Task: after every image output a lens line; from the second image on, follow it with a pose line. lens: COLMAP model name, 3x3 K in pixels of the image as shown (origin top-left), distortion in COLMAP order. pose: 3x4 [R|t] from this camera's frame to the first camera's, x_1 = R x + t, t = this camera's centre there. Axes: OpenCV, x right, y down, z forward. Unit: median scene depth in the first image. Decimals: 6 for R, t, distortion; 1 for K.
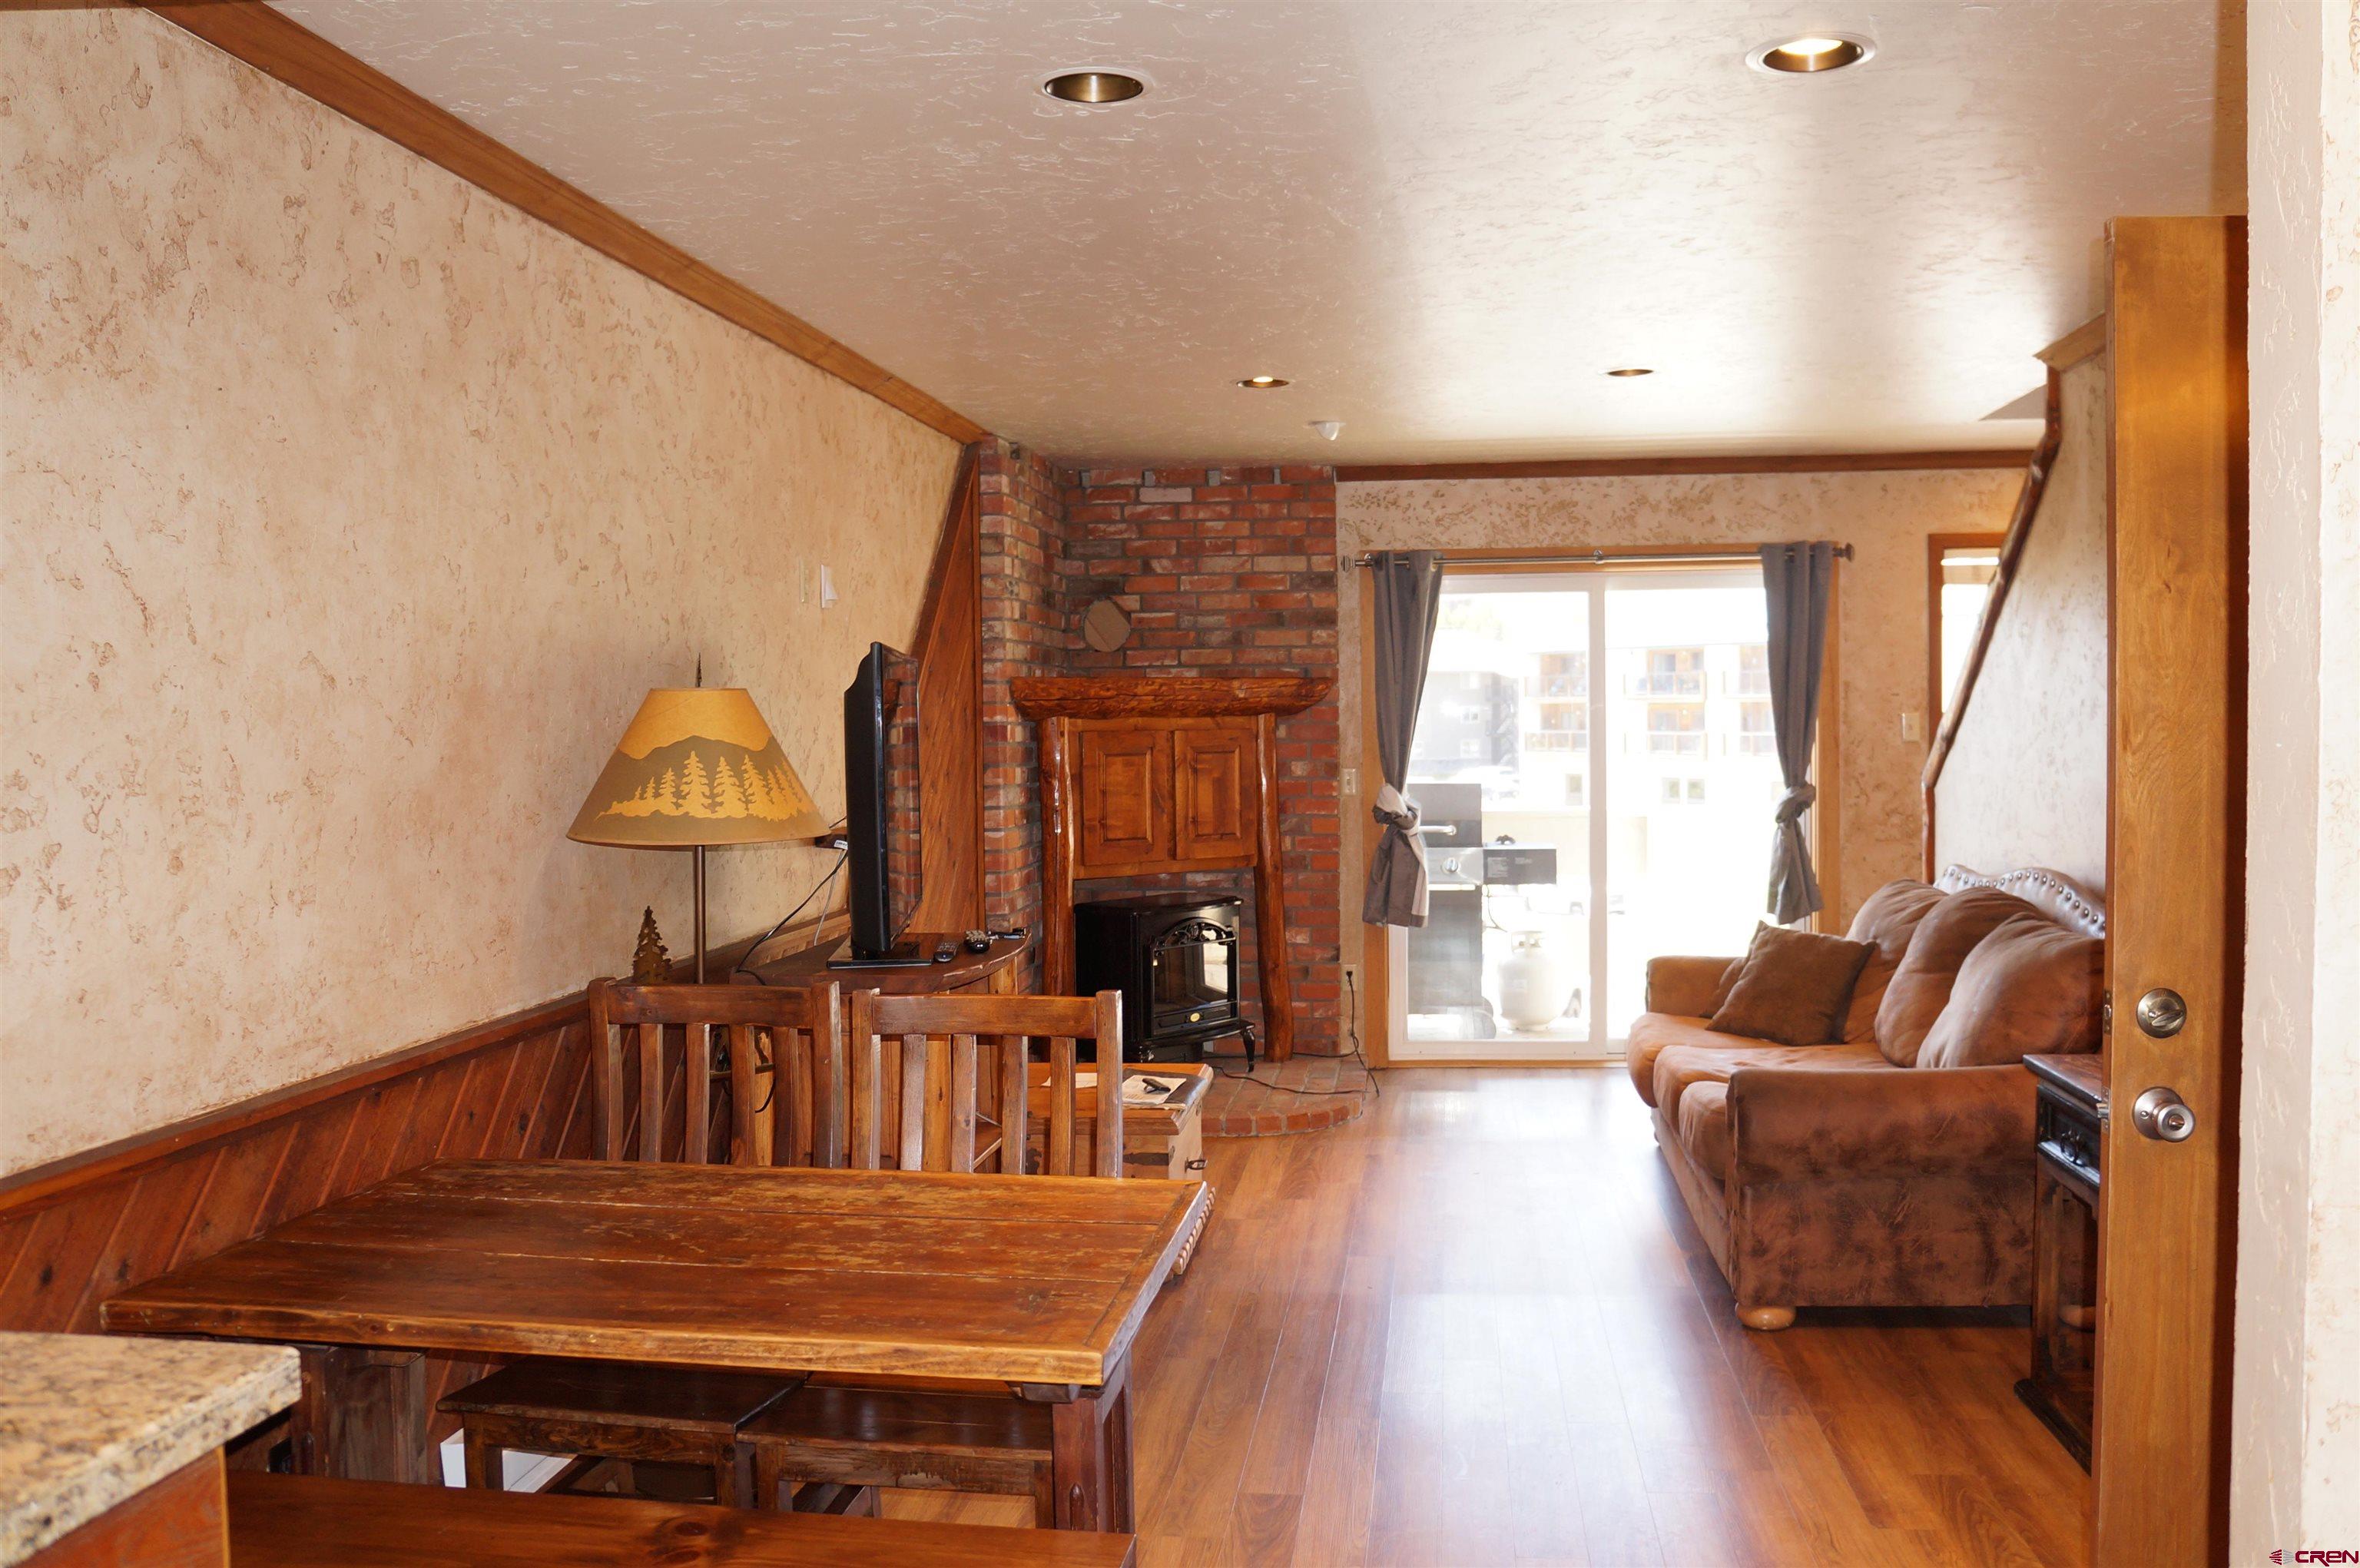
lens RADIAL K [[1965.2, 0, 1179.1], [0, 1965.2, 767.9], [0, 0, 1]] dist [-0.162716, 0.147885]
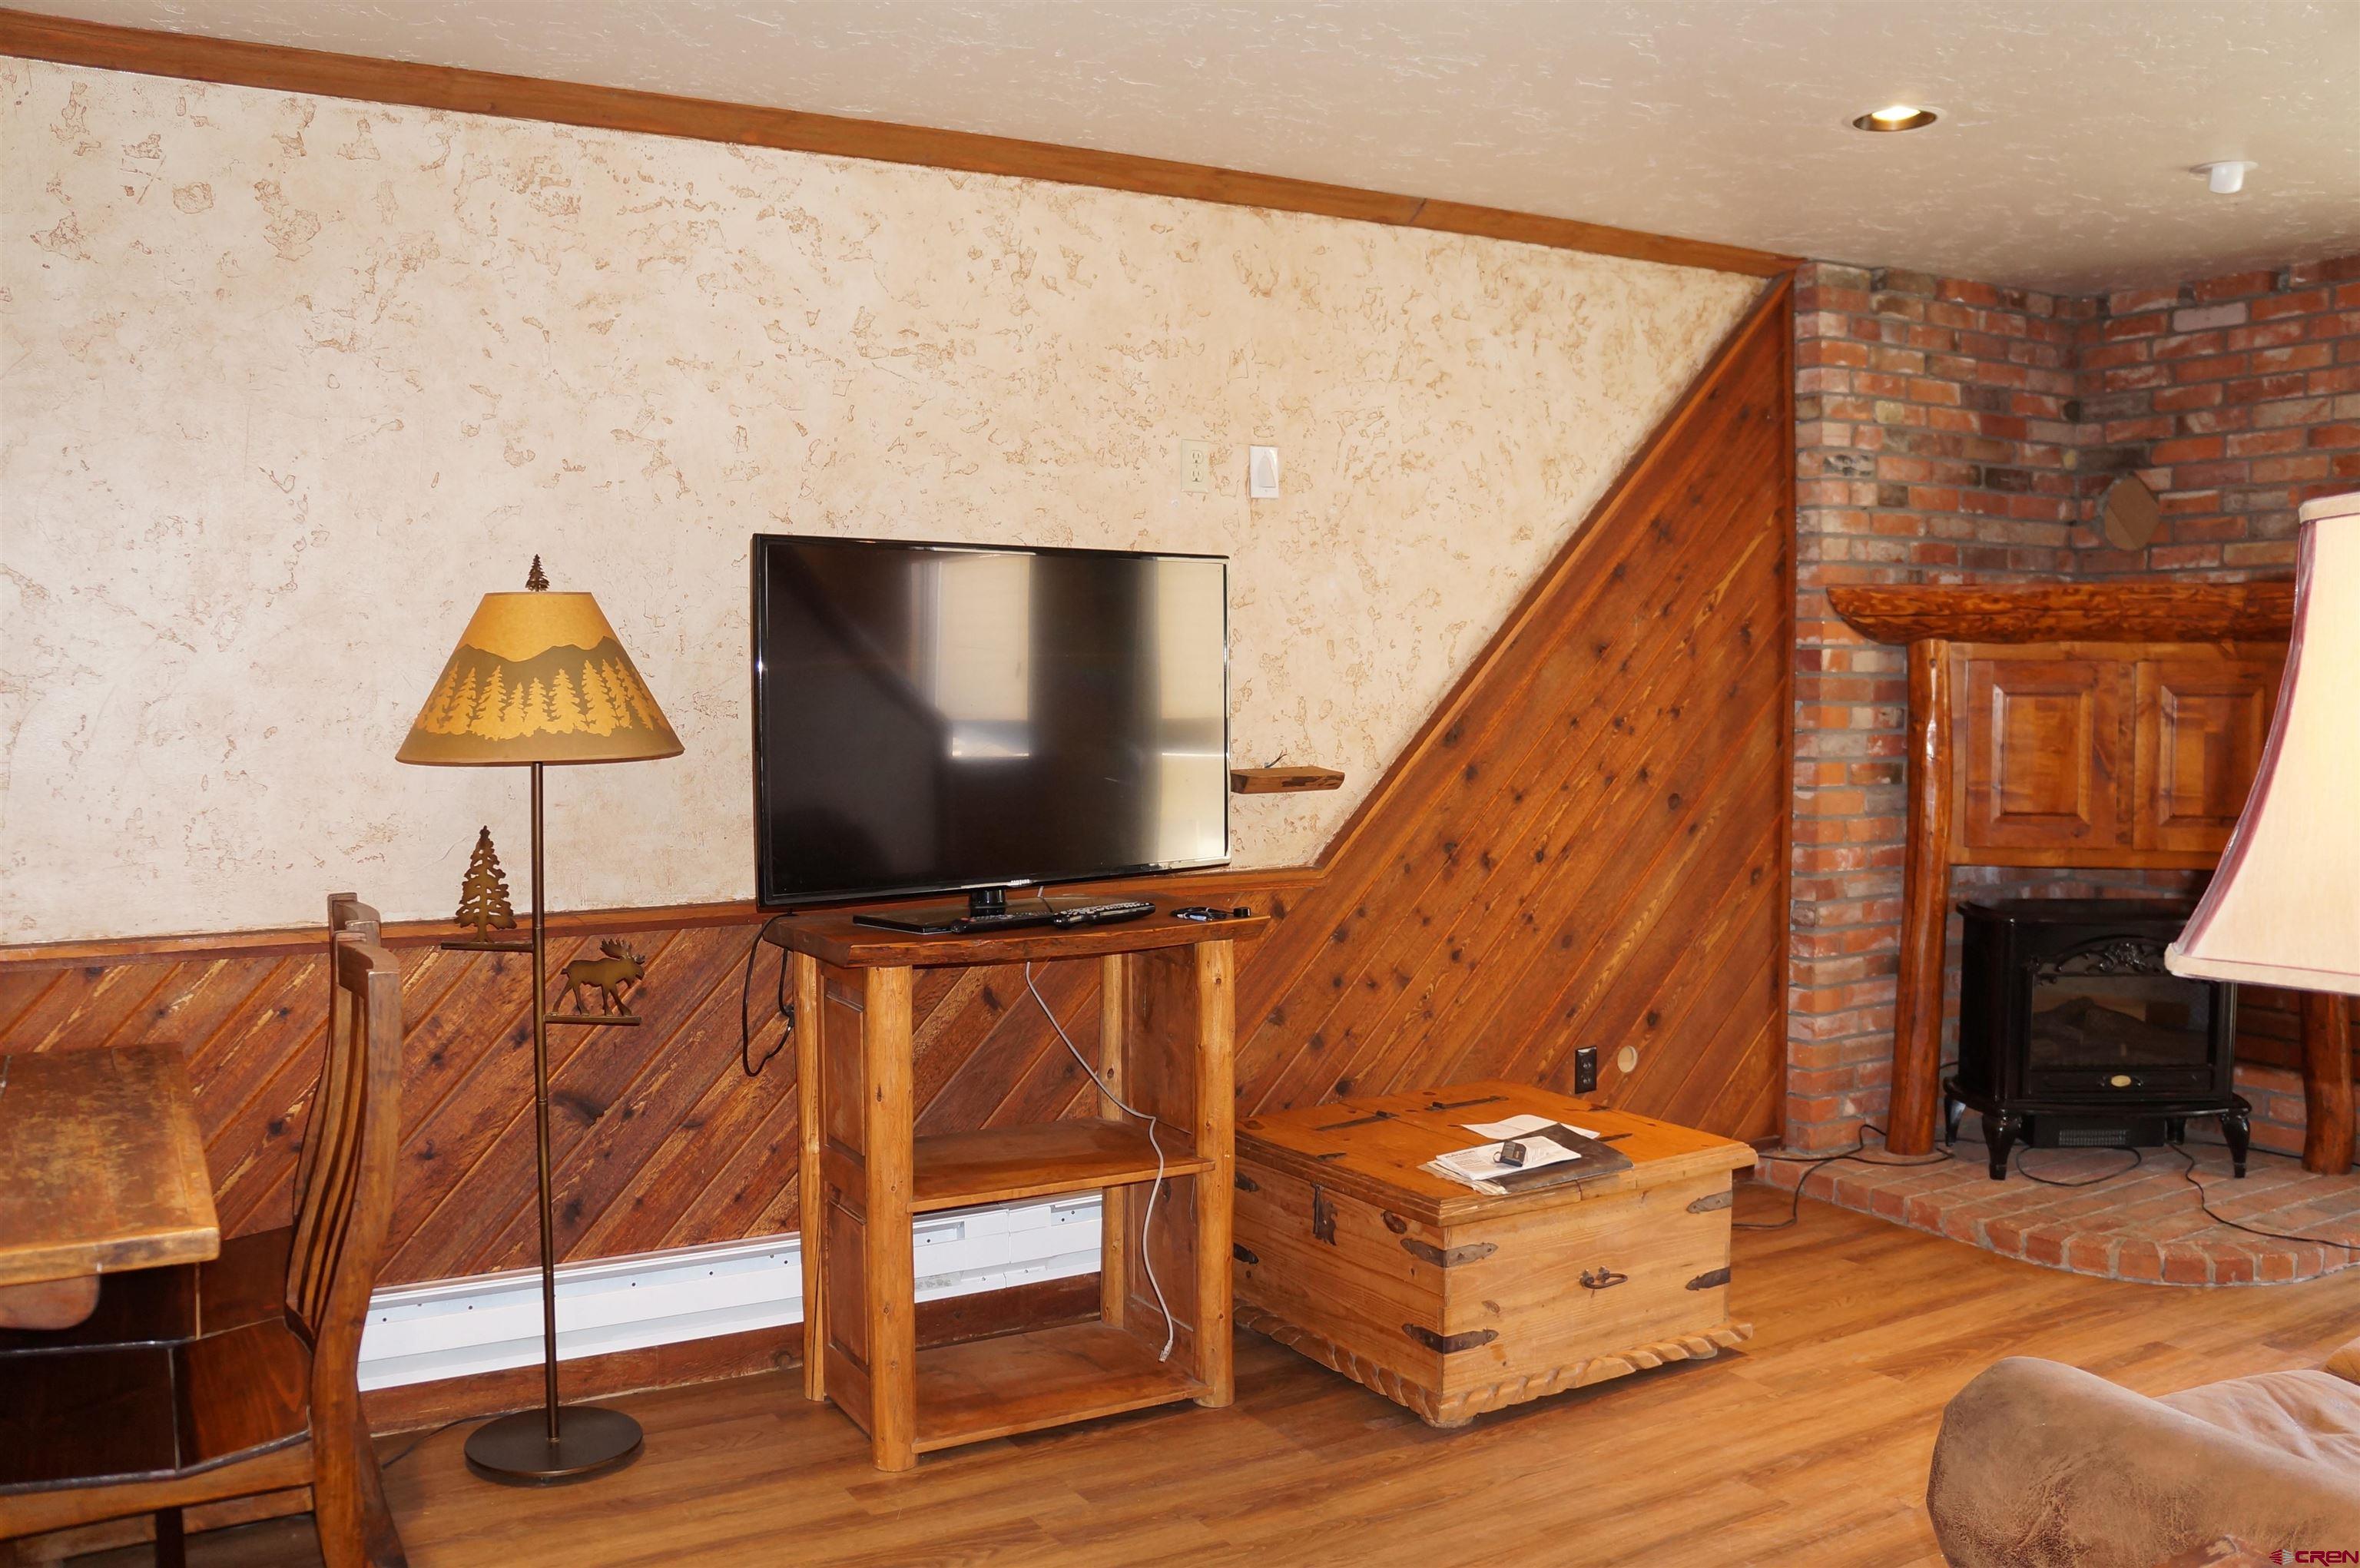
lens RADIAL K [[1965.2, 0, 1179.1], [0, 1965.2, 767.9], [0, 0, 1]] dist [-0.162716, 0.147885]
pose [[0.613718, 0.052387, -0.787785, 0.325020], [-0.025680, 0.998593, 0.046399, -0.004228], [0.789107, -0.008245, 0.614200, 0.337553]]
